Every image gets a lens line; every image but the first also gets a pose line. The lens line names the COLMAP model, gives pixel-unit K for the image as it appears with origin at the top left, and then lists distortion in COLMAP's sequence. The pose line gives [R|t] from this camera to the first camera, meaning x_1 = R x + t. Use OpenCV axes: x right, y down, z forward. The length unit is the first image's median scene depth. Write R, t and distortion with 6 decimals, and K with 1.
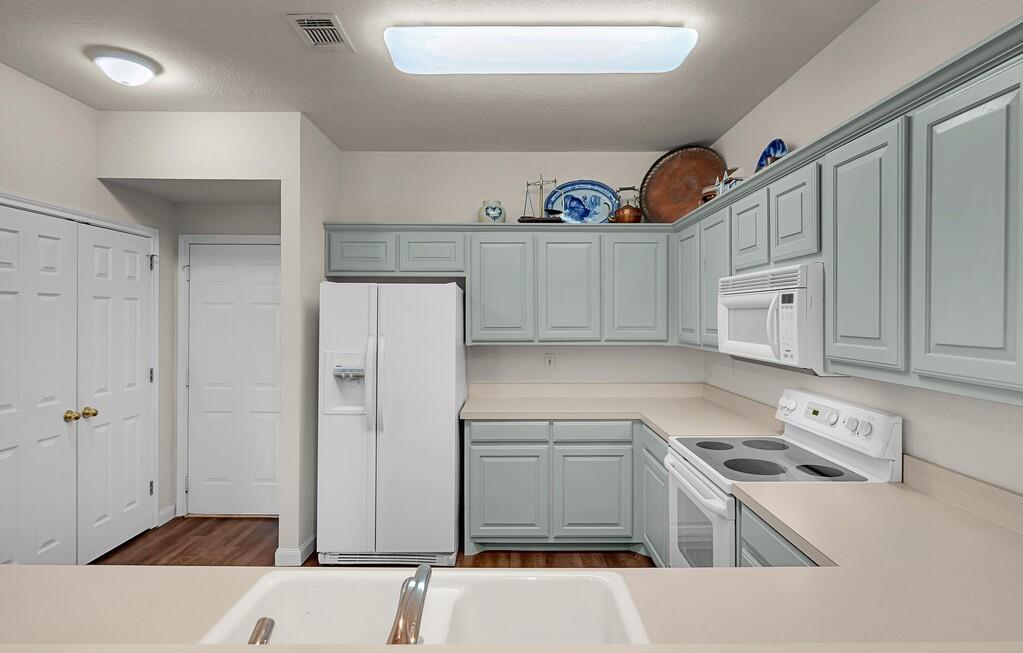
lens RADIAL K [[522.3, 0, 513.1], [0, 522.3, 317.8], [0, 0, 1]] dist [-0.001606, 0.000011]
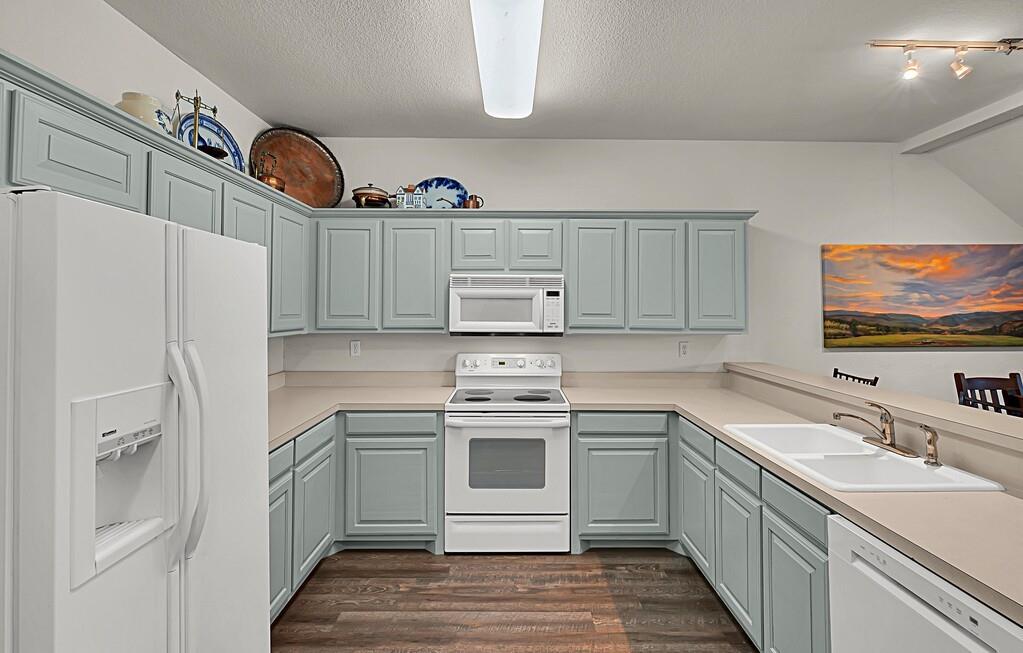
lens RADIAL K [[477.9, 0, 510.1], [0, 477.9, 297.4], [0, 0, 1]] dist [-0.000276, -0.000023]
pose [[-0.006659, 0.021213, 0.999753, -0.640350], [0.000967, 0.999775, -0.021207, 0.005603], [-0.999977, 0.000826, -0.006678, 0.692874]]
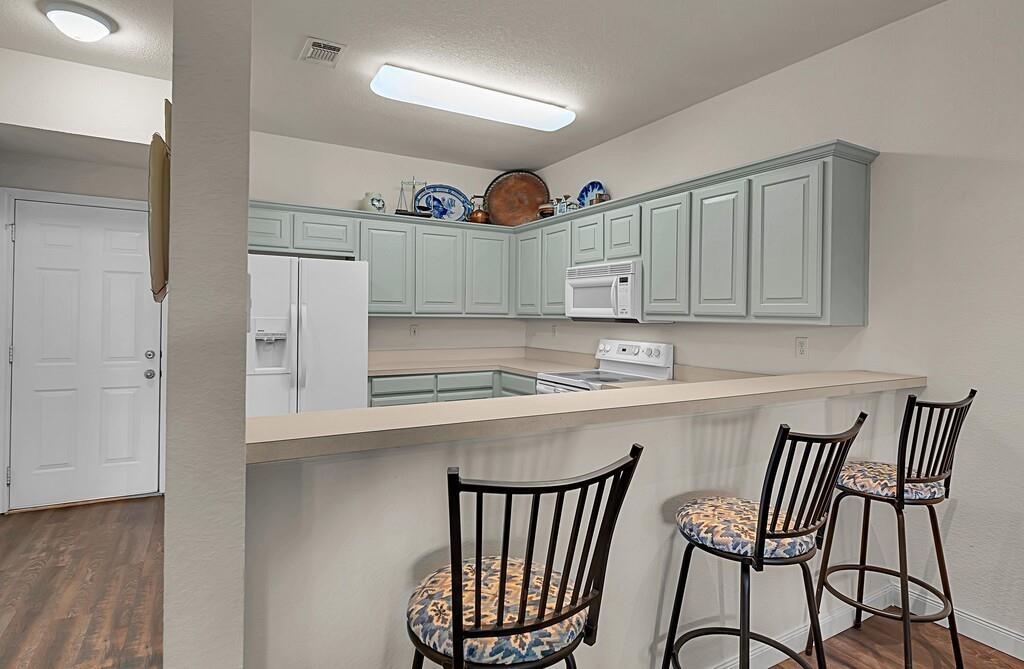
lens RADIAL K [[547.3, 0, 517.5], [0, 547.3, 313.5], [0, 0, 1]] dist [-0.000018, -0.000115]
pose [[0.866273, 0.011728, 0.499433, -0.423067], [-0.010769, 0.999930, -0.004802, 0.053691], [-0.499455, -0.001218, 0.866339, -0.251606]]
